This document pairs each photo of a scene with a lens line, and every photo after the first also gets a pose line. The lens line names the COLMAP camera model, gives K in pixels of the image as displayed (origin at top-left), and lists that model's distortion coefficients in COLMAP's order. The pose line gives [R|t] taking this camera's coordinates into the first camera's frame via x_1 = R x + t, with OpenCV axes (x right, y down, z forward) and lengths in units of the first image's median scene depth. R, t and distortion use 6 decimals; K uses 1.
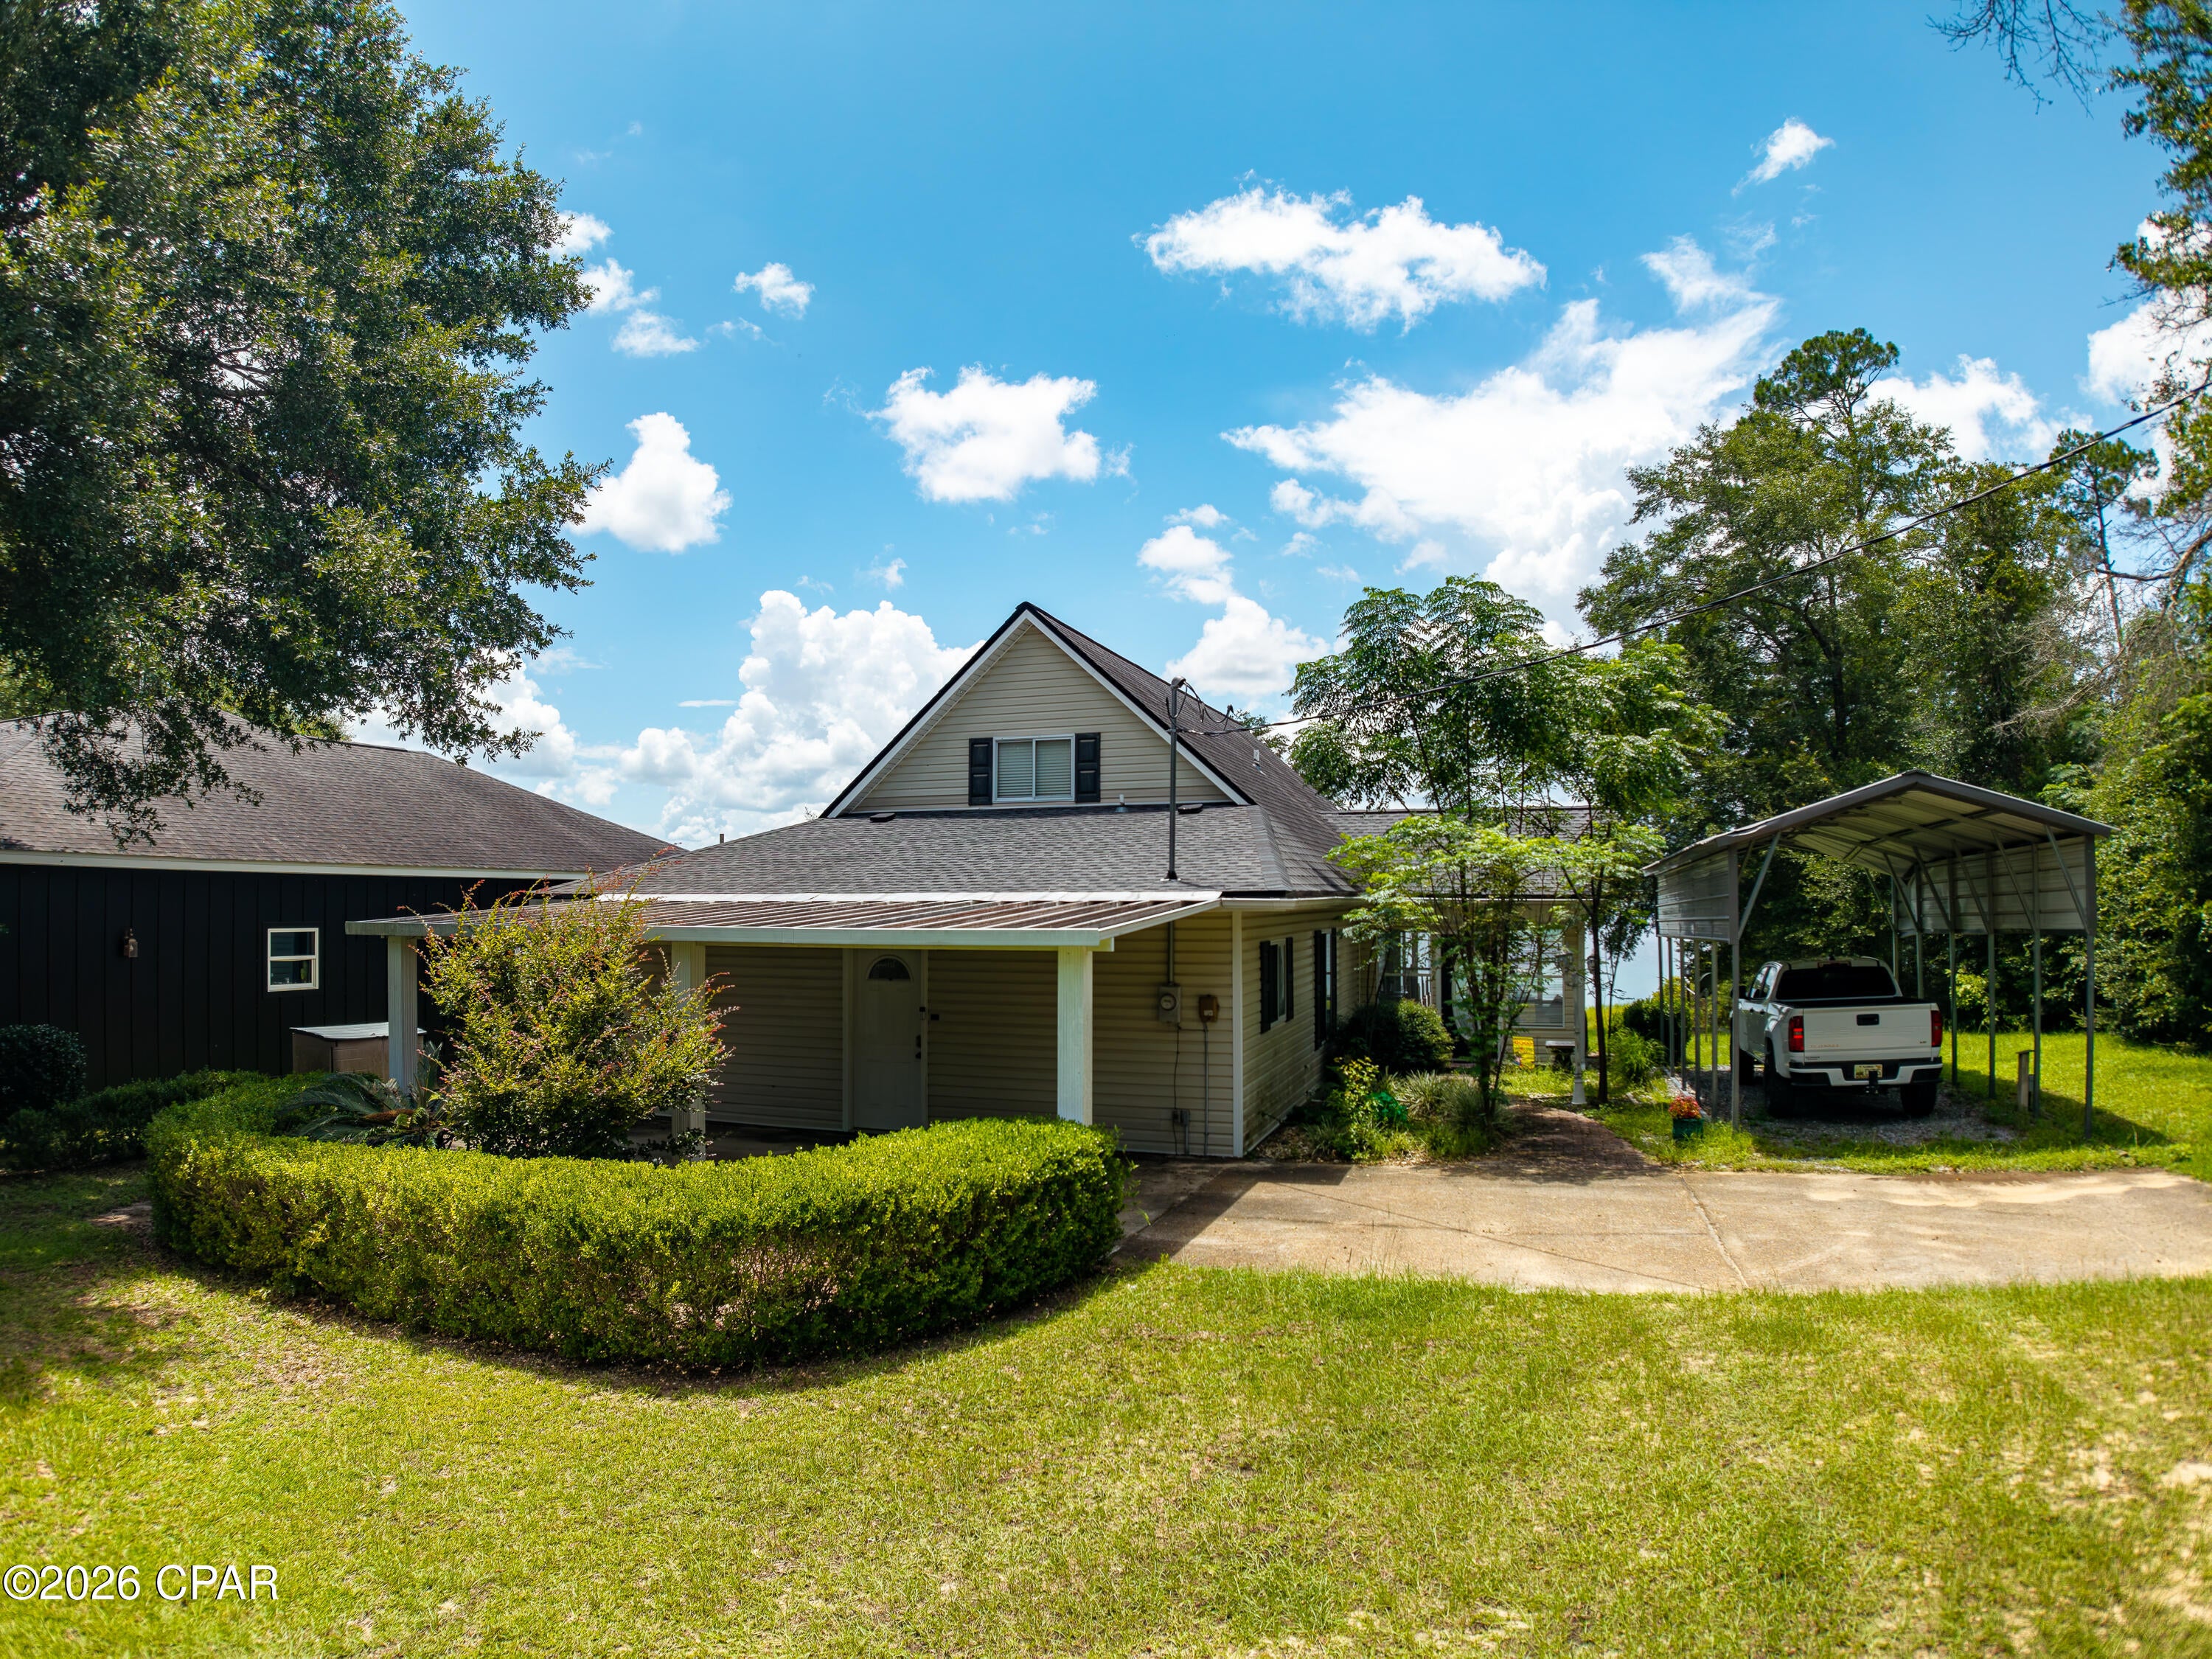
lens RADIAL K [[1254.0, 0, 1094.6], [0, 1254.0, 817.5], [0, 0, 1]] dist [-0.173890, 0.023661]
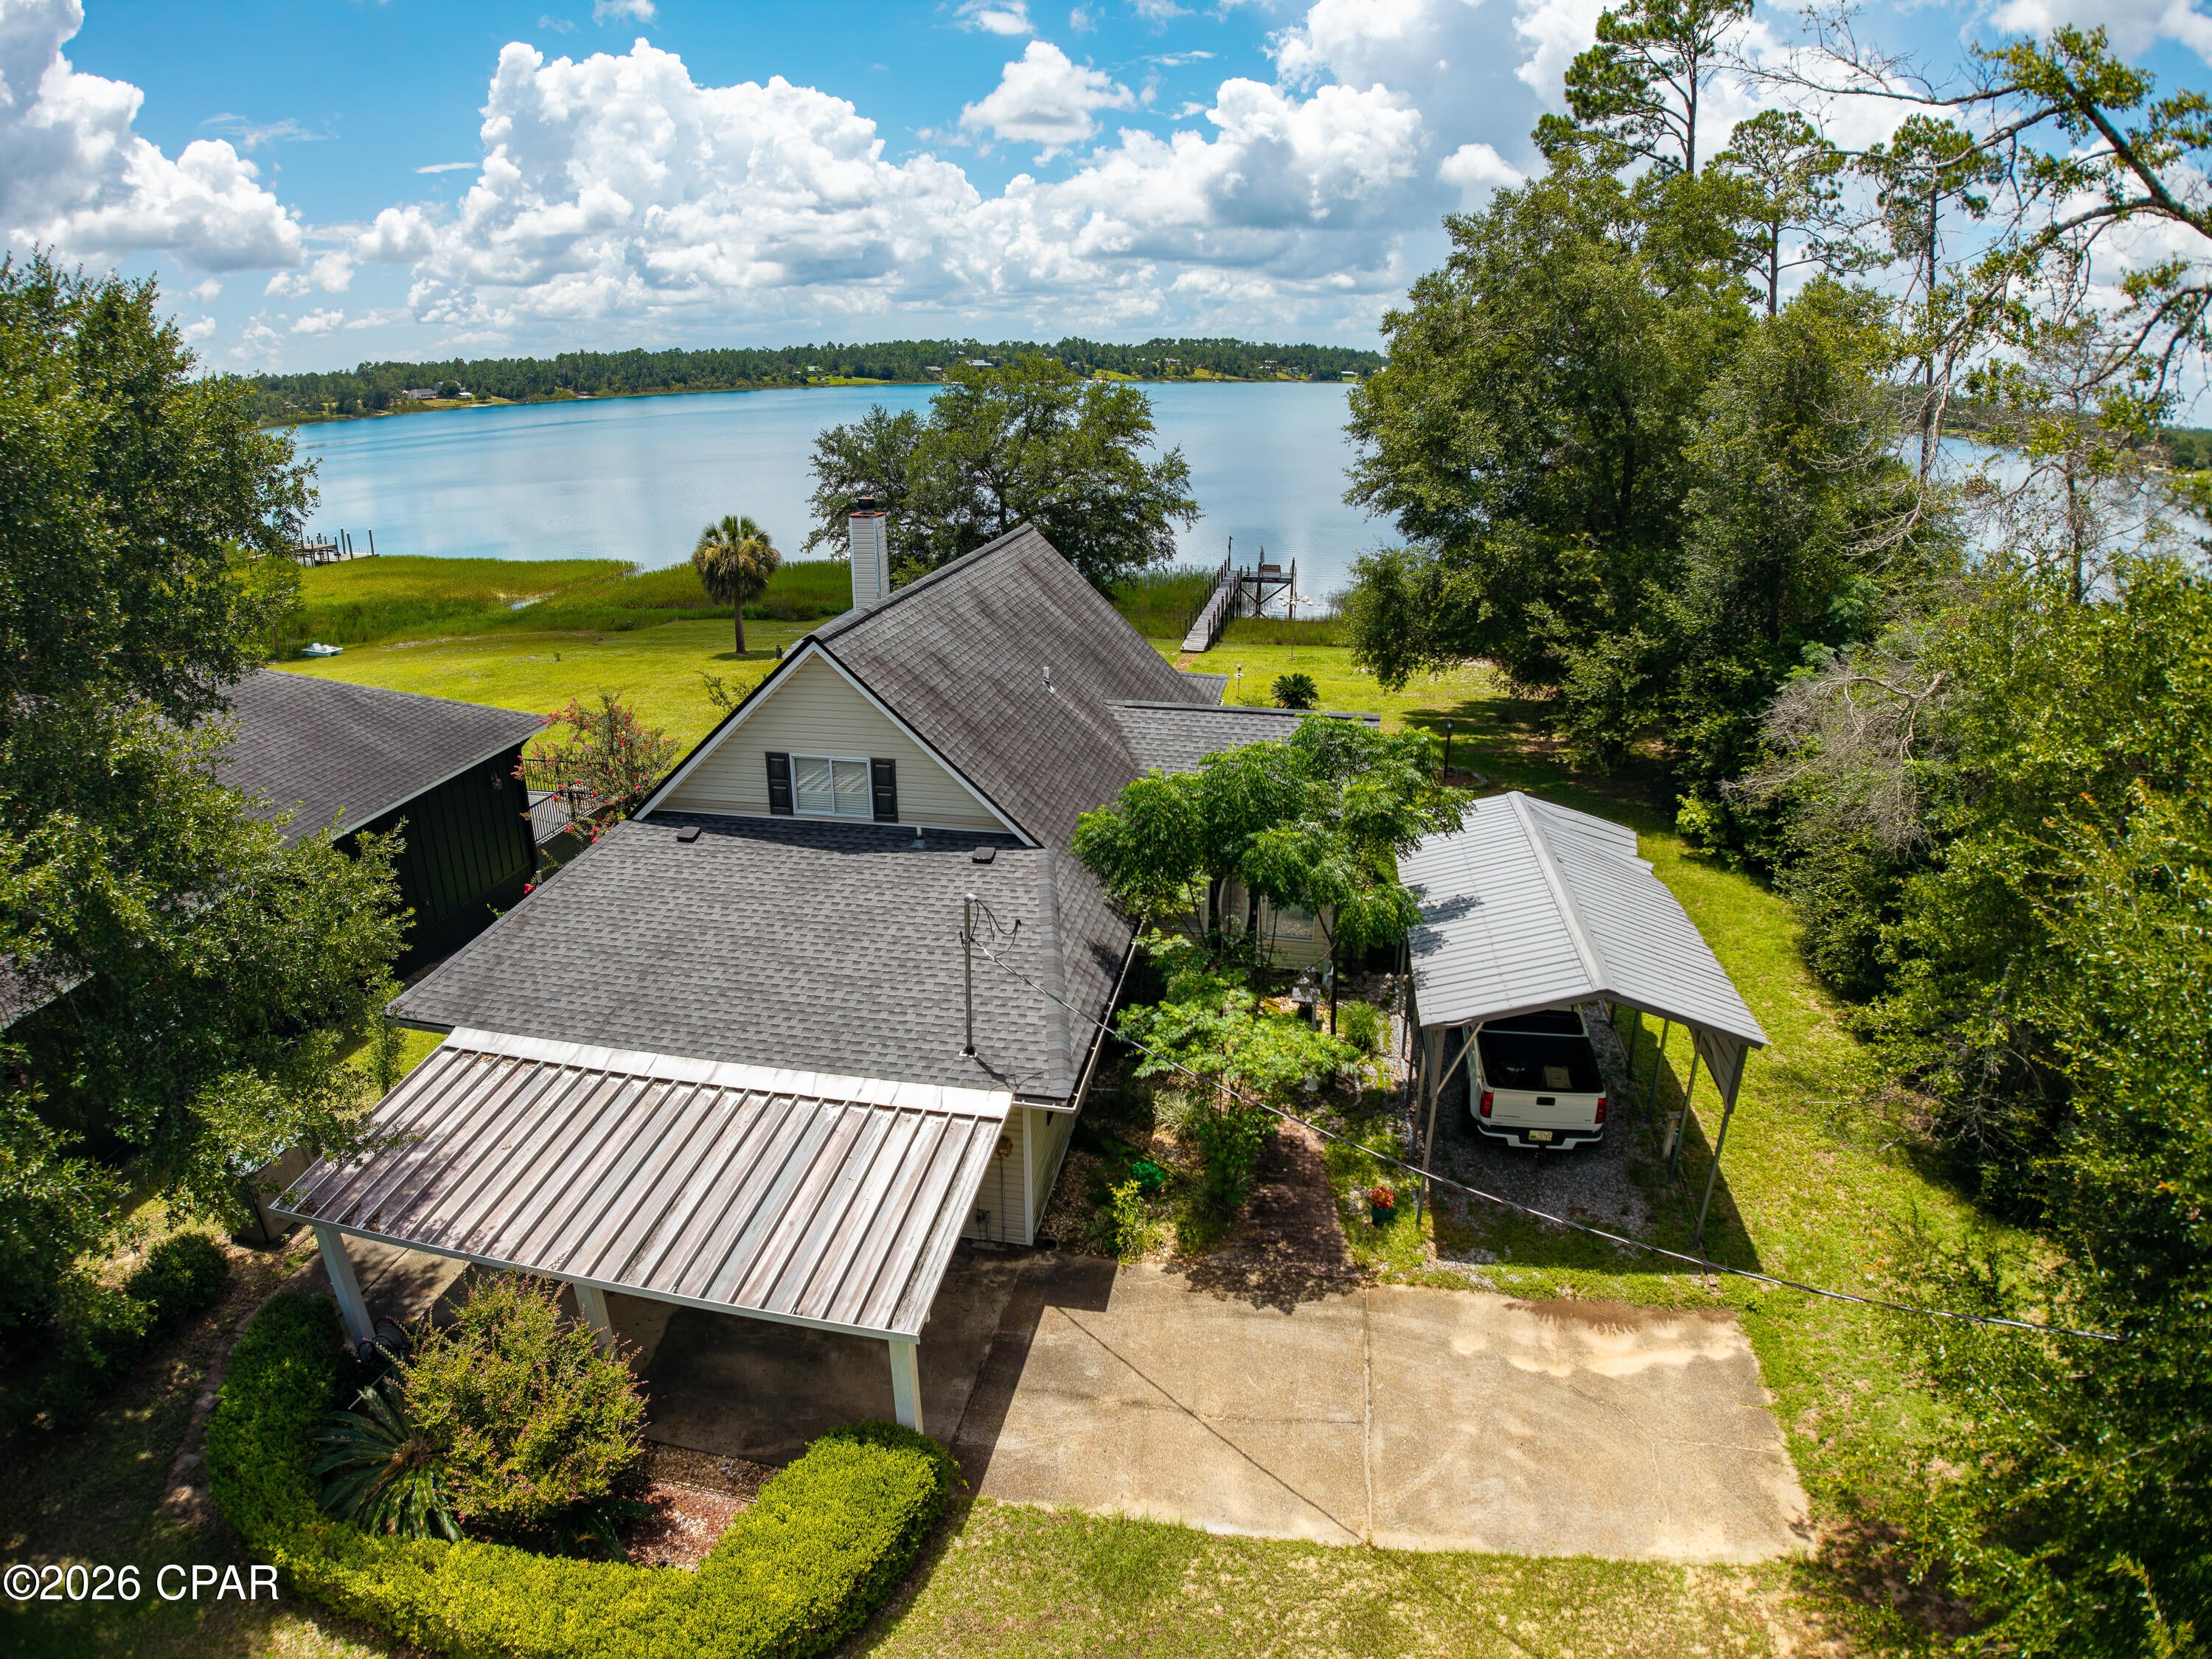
lens RADIAL K [[1254.0, 0, 1094.6], [0, 1254.0, 817.5], [0, 0, 1]] dist [-0.173890, 0.023661]
pose [[0.986378, -0.047833, 0.157386, 0.003003], [-0.019967, 0.914896, 0.403196, -0.428897], [-0.163278, -0.400846, 0.901478, 0.023291]]
